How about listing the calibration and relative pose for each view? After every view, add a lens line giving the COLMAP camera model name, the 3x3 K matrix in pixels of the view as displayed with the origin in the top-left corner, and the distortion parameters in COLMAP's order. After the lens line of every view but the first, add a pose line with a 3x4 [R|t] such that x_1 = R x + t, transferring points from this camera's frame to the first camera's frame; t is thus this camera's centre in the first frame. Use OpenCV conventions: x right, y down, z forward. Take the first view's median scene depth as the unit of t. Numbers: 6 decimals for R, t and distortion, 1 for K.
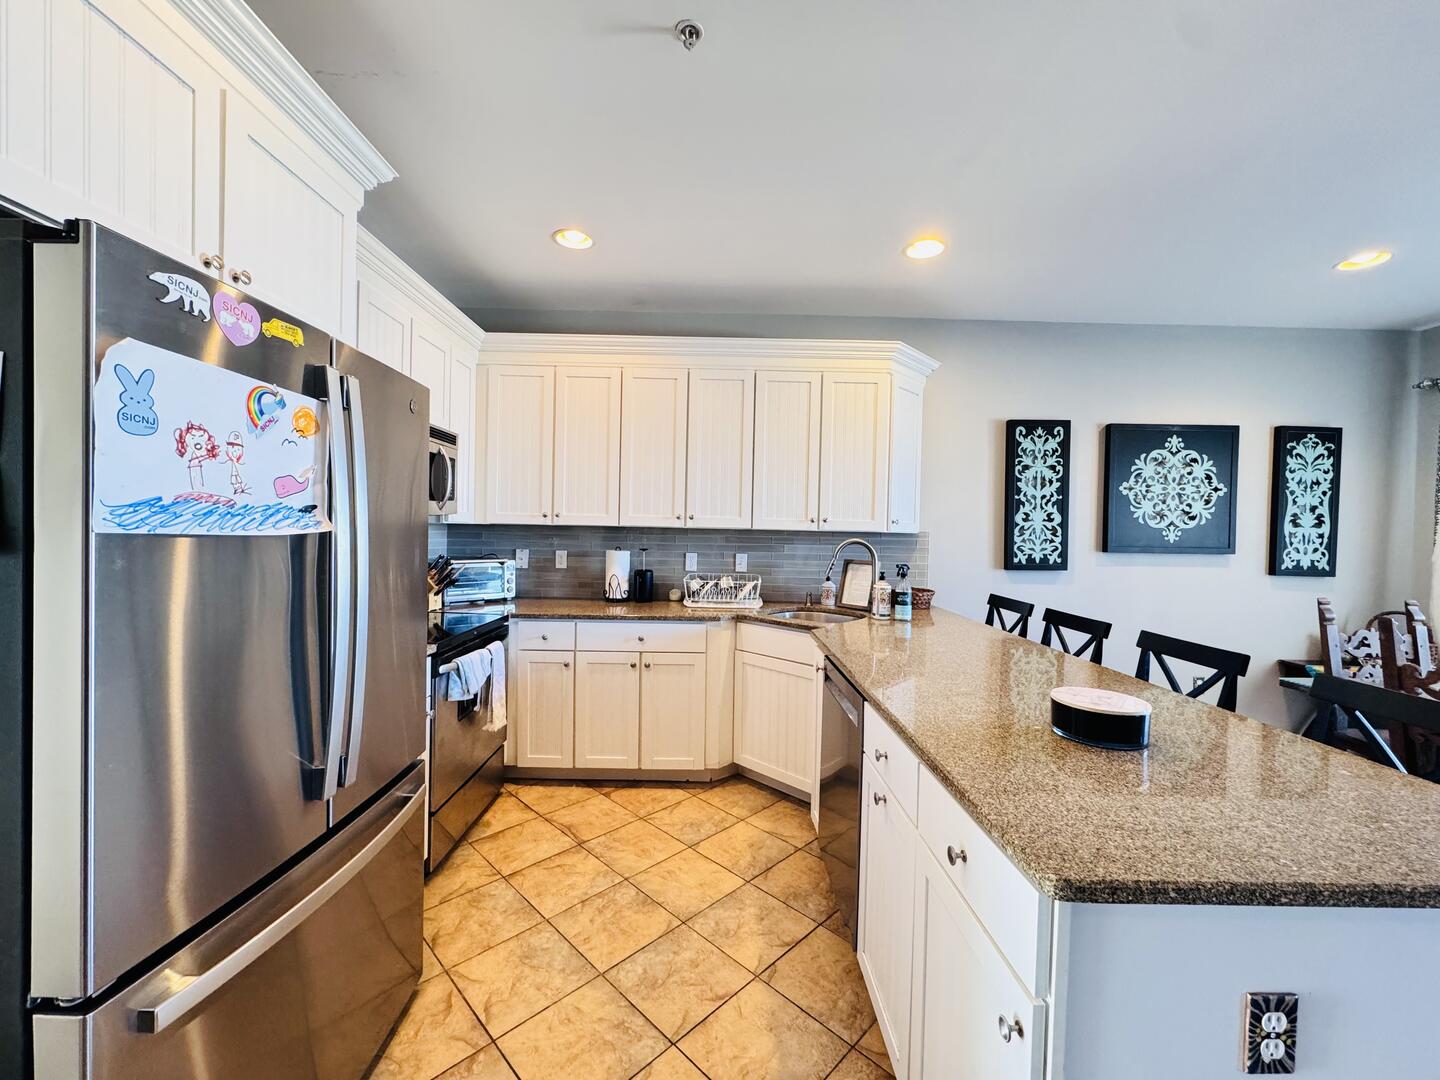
lens RADIAL K [[573.6, 0, 717.8], [0, 573.6, 541.5], [0, 0, 1]] dist [-0.002564, 0.000105]
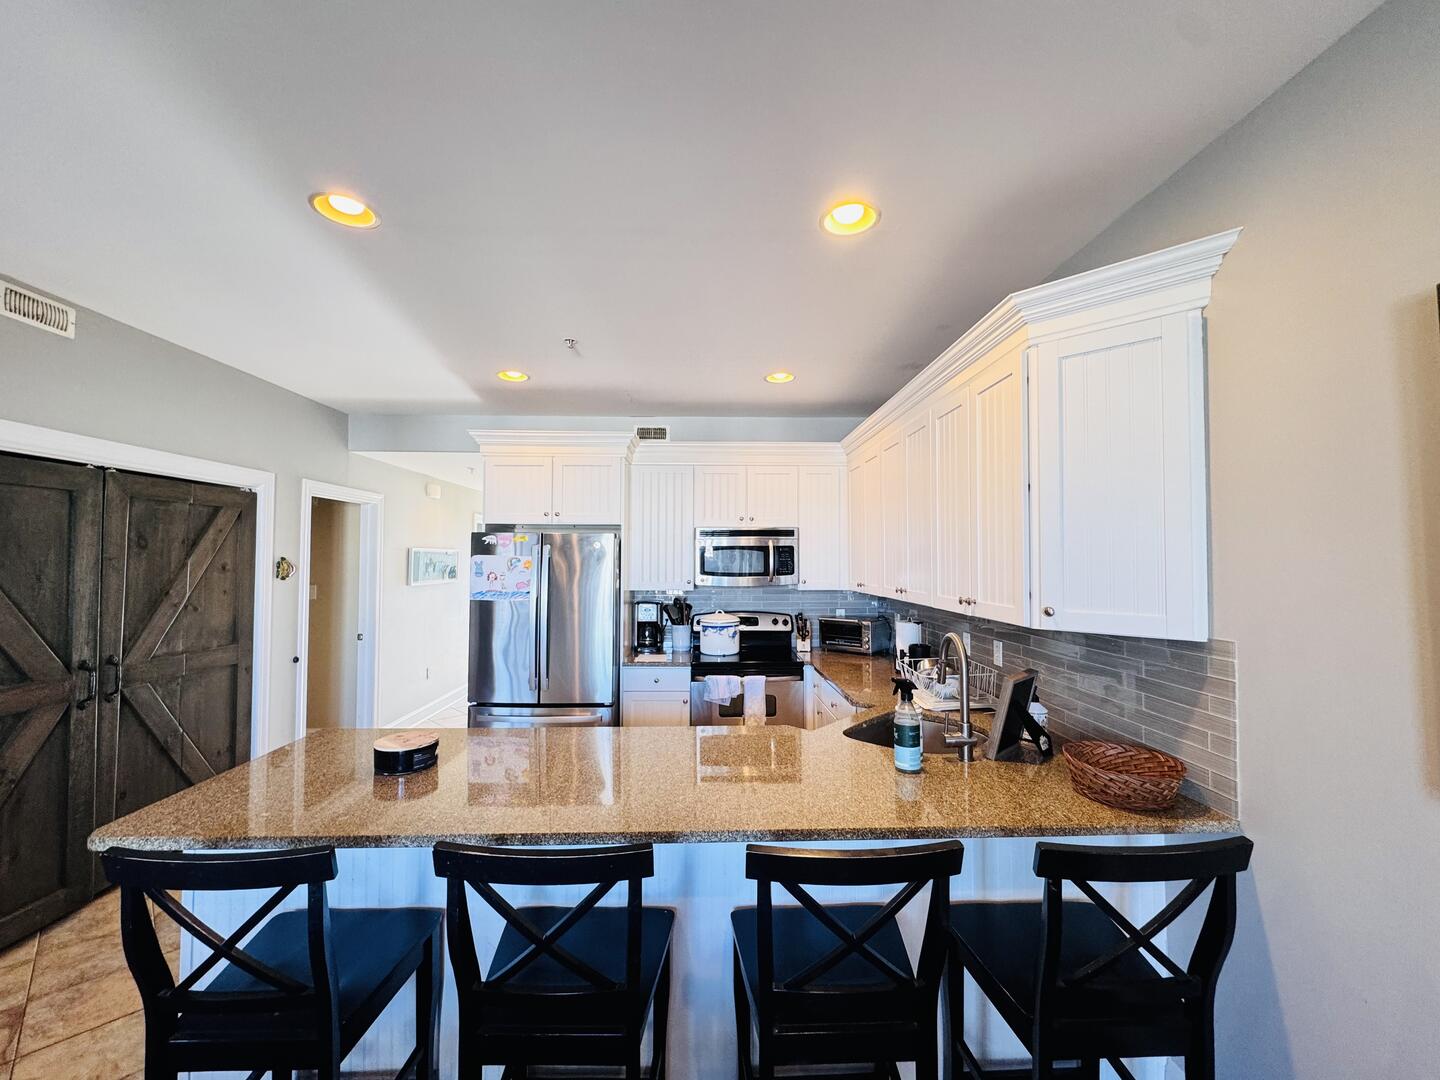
lens RADIAL K [[573.6, 0, 717.8], [0, 573.6, 541.5], [0, 0, 1]] dist [-0.002564, 0.000105]
pose [[0.020075, -0.051906, -0.998450, 0.780641], [-0.019208, 0.998447, -0.052293, -0.060836], [0.999614, 0.020228, 0.019047, 0.631676]]
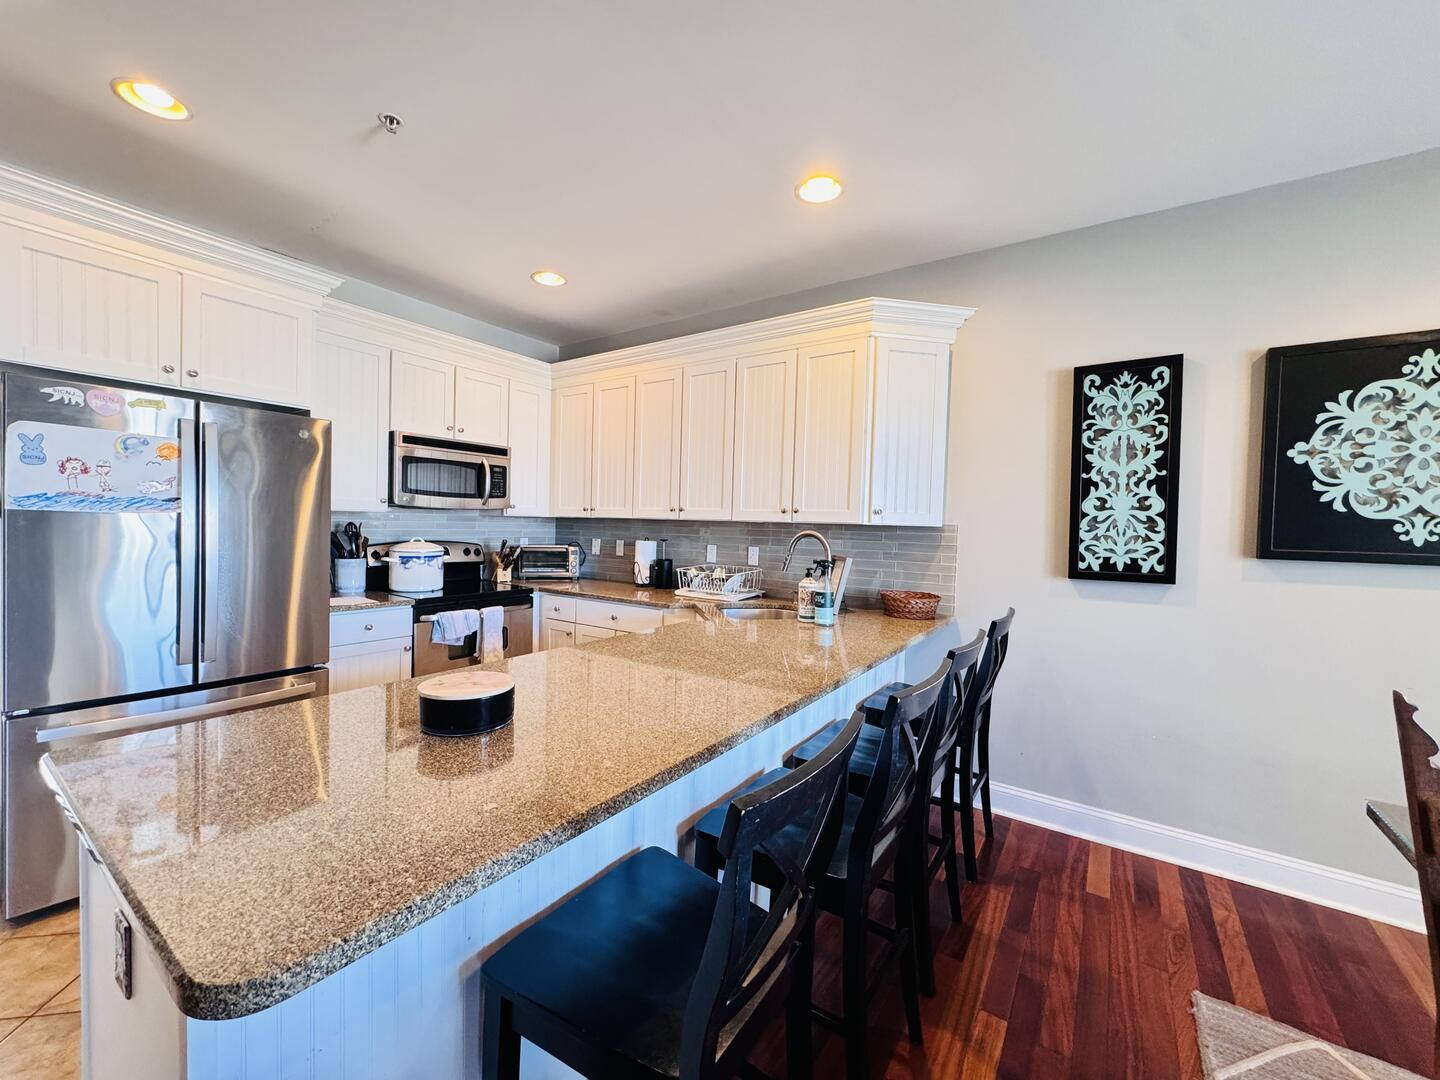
lens RADIAL K [[573.6, 0, 717.8], [0, 573.6, 541.5], [0, 0, 1]] dist [-0.002564, 0.000105]
pose [[0.820644, 0.019169, -0.571118, 0.555193], [-0.020940, 0.999775, 0.003468, 0.010392], [0.571056, 0.009113, 0.820861, 0.164016]]
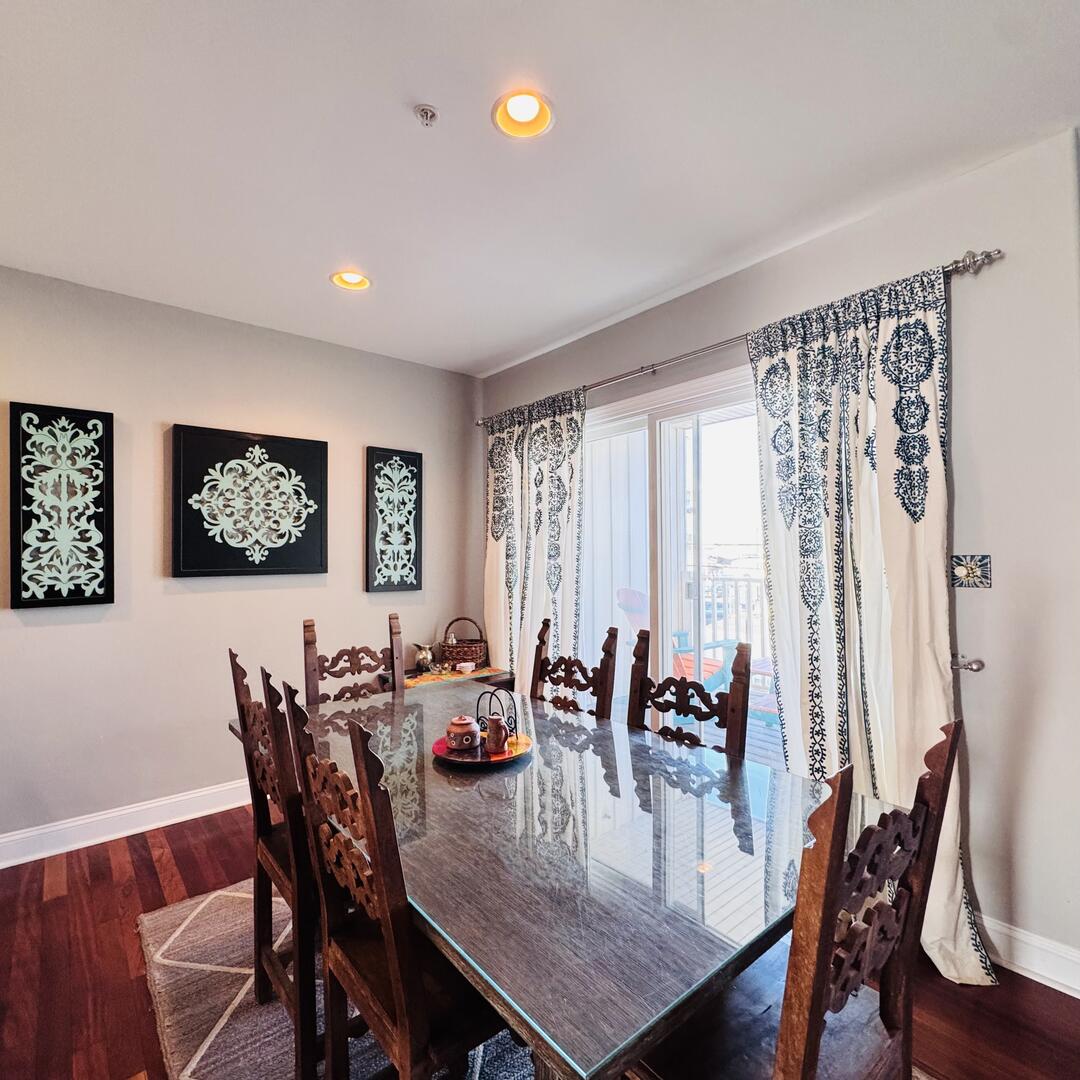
lens RADIAL K [[573.8, 0, 537.2], [0, 573.8, 542.5], [0, 0, 1]] dist [-0.002548, 0.000784]
pose [[0.767847, -0.009946, 0.640556, 0.554350], [0.033047, 0.999163, -0.024099, 0.005589], [-0.639780, 0.039673, 0.767533, 0.021718]]
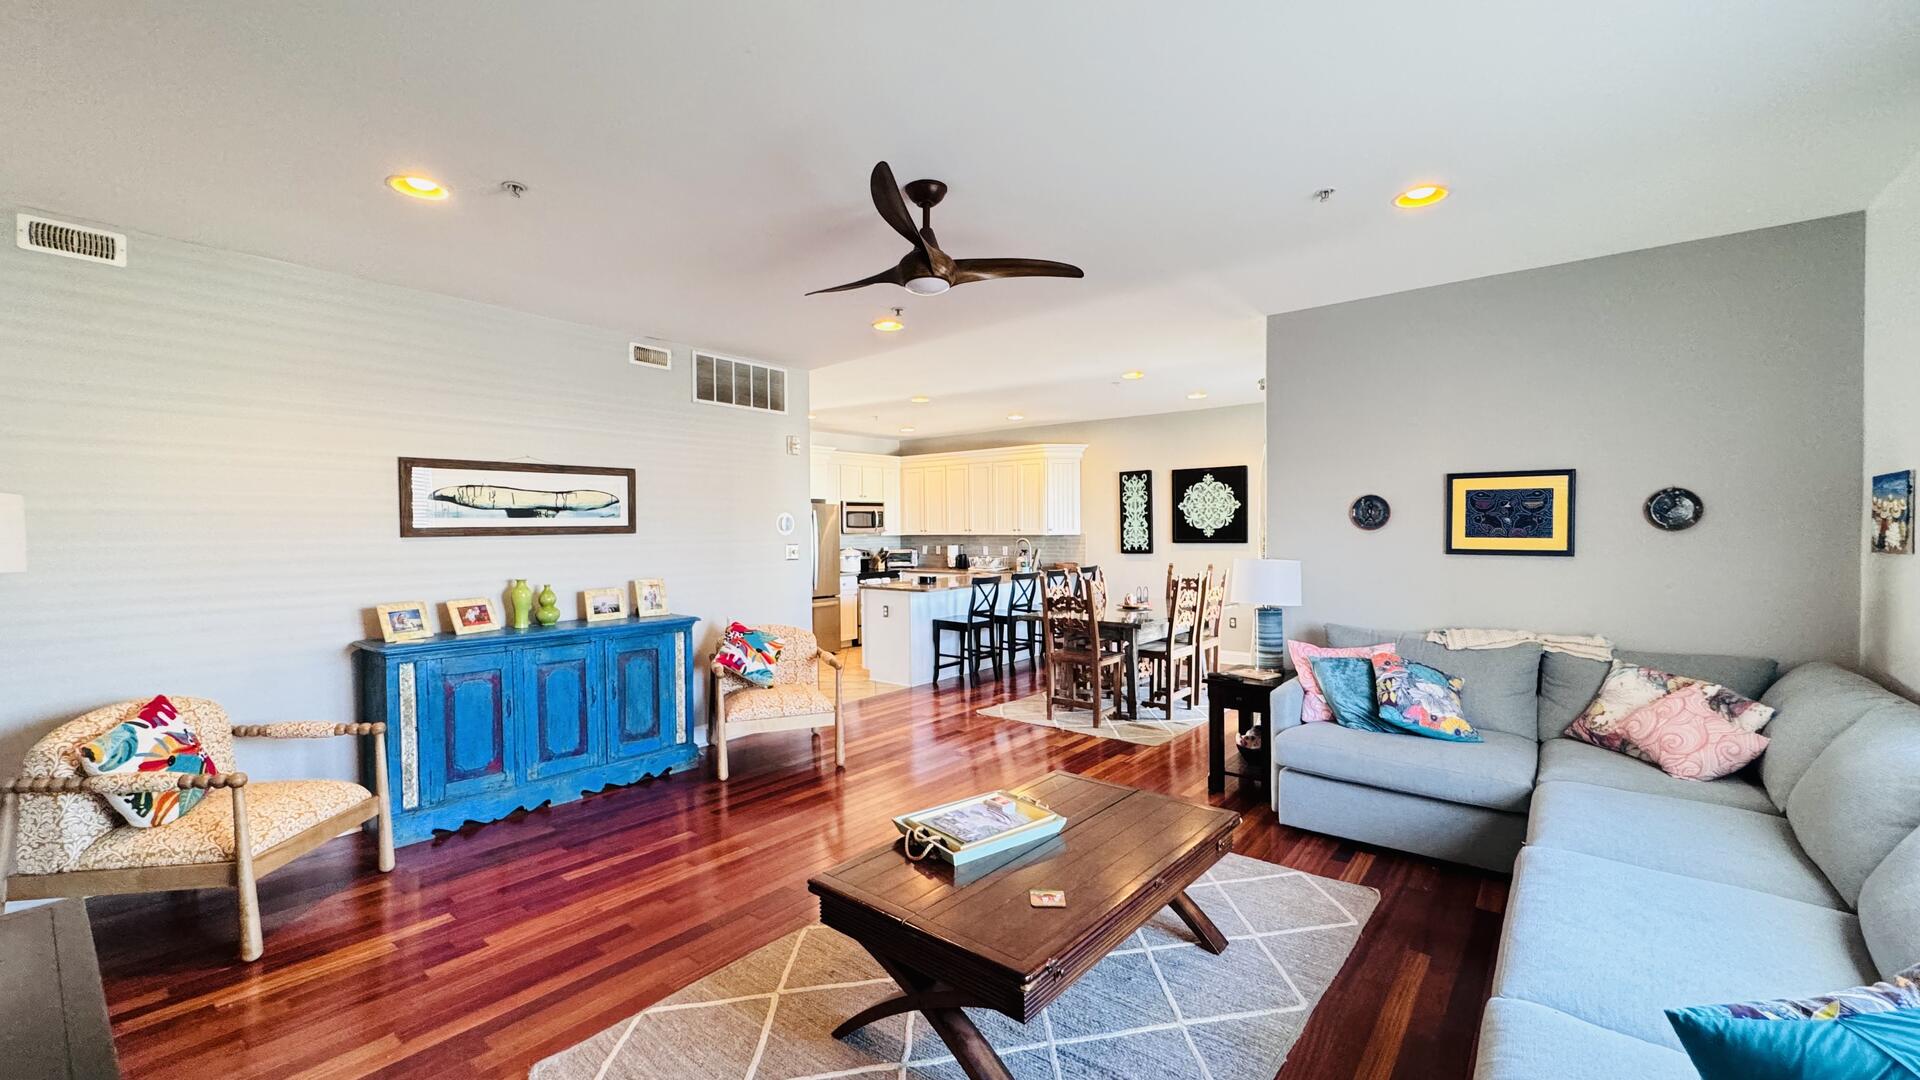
lens RADIAL K [[768.4, 0, 960.0], [0, 768.4, 540.0], [0, 0, 1]] dist [-0.000312, -0.000044]
pose [[0.776642, -0.016960, -0.629714, 1.661264], [0.014518, 0.999854, -0.009022, 0.021270], [0.629775, -0.002135, 0.776775, -1.244558]]
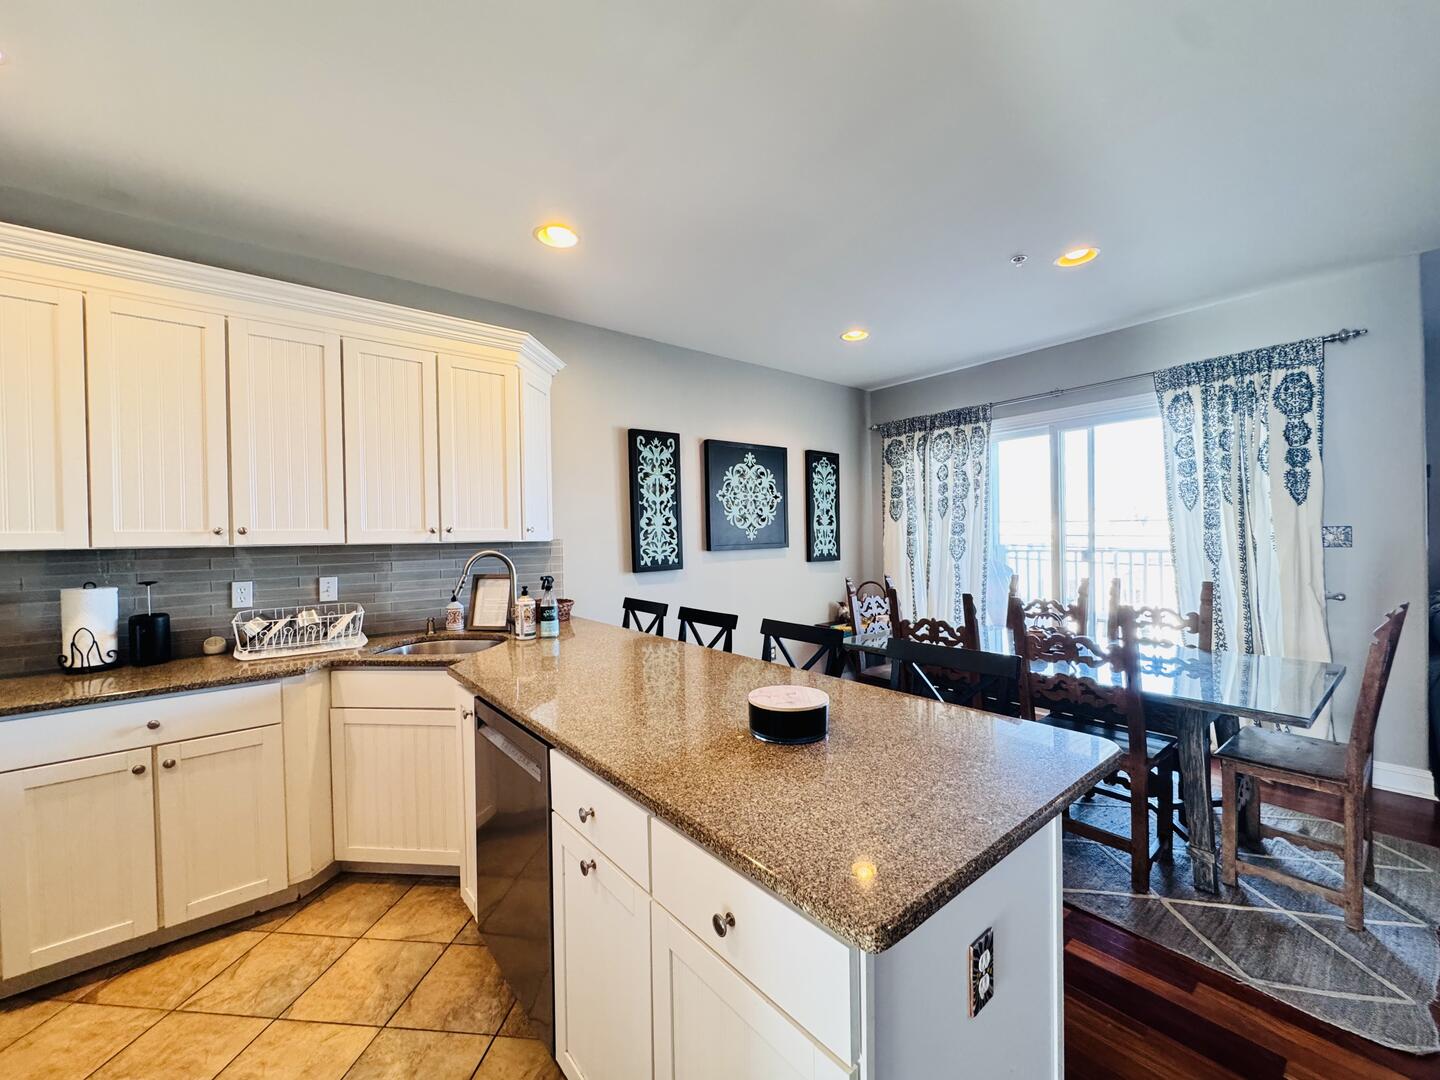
lens RADIAL K [[573.6, 0, 717.8], [0, 573.6, 541.5], [0, 0, 1]] dist [-0.002564, 0.000105]
pose [[0.779307, -0.040409, 0.625338, -0.028812], [0.045975, 0.998916, 0.007256, -0.007672], [-0.624953, 0.023095, 0.780320, 0.091866]]
